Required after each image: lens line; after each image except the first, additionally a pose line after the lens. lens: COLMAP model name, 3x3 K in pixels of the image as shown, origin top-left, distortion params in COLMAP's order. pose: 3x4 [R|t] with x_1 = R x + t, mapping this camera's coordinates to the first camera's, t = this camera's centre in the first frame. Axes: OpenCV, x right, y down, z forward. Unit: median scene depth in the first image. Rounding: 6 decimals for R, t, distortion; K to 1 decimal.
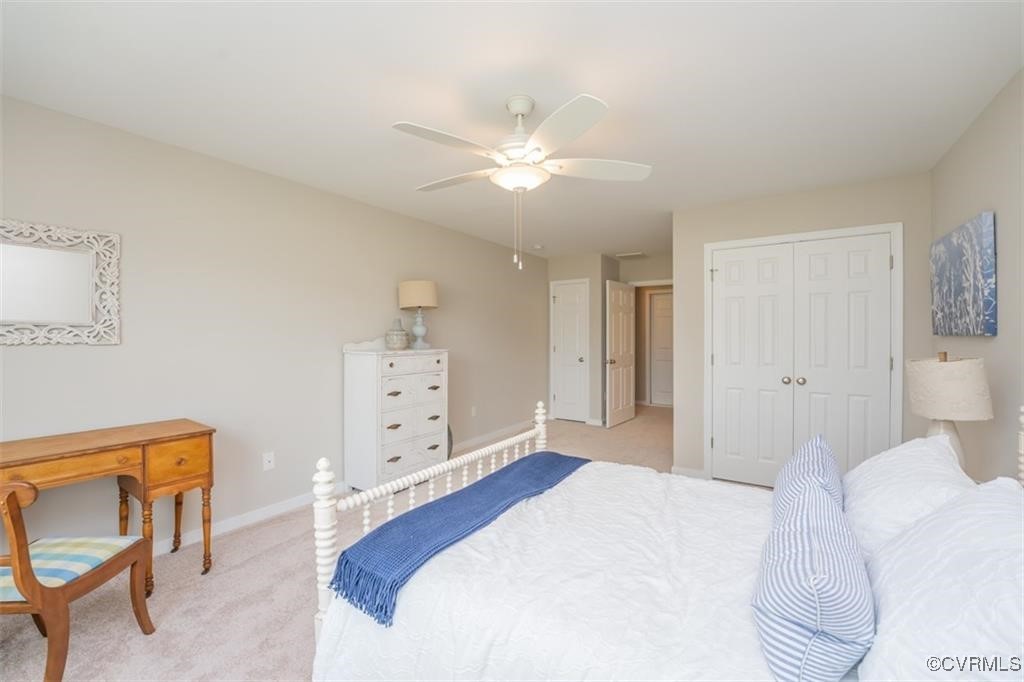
lens RADIAL K [[423.5, 0, 511.1], [0, 423.5, 334.1], [0, 0, 1]] dist [-0.001081, -0.000067]
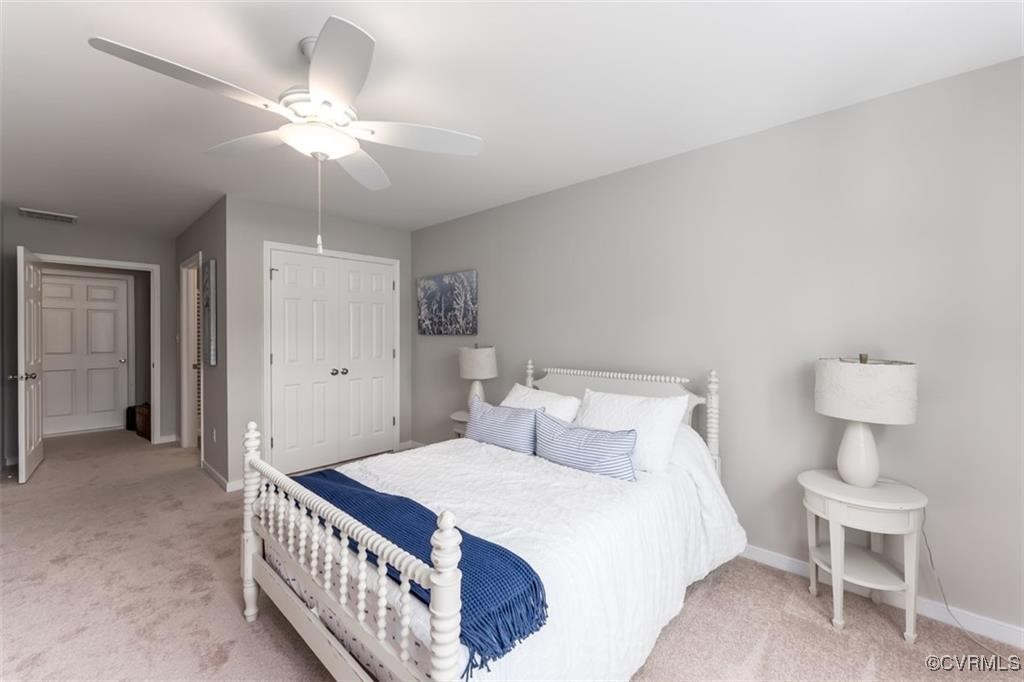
lens RADIAL K [[423.5, 0, 511.1], [0, 423.5, 334.1], [0, 0, 1]] dist [-0.001081, -0.000067]
pose [[0.166513, 0.000798, 0.986039, -0.653696], [-0.002156, 0.999998, -0.000445, 0.001502], [-0.986037, -0.002051, 0.166514, 0.448081]]
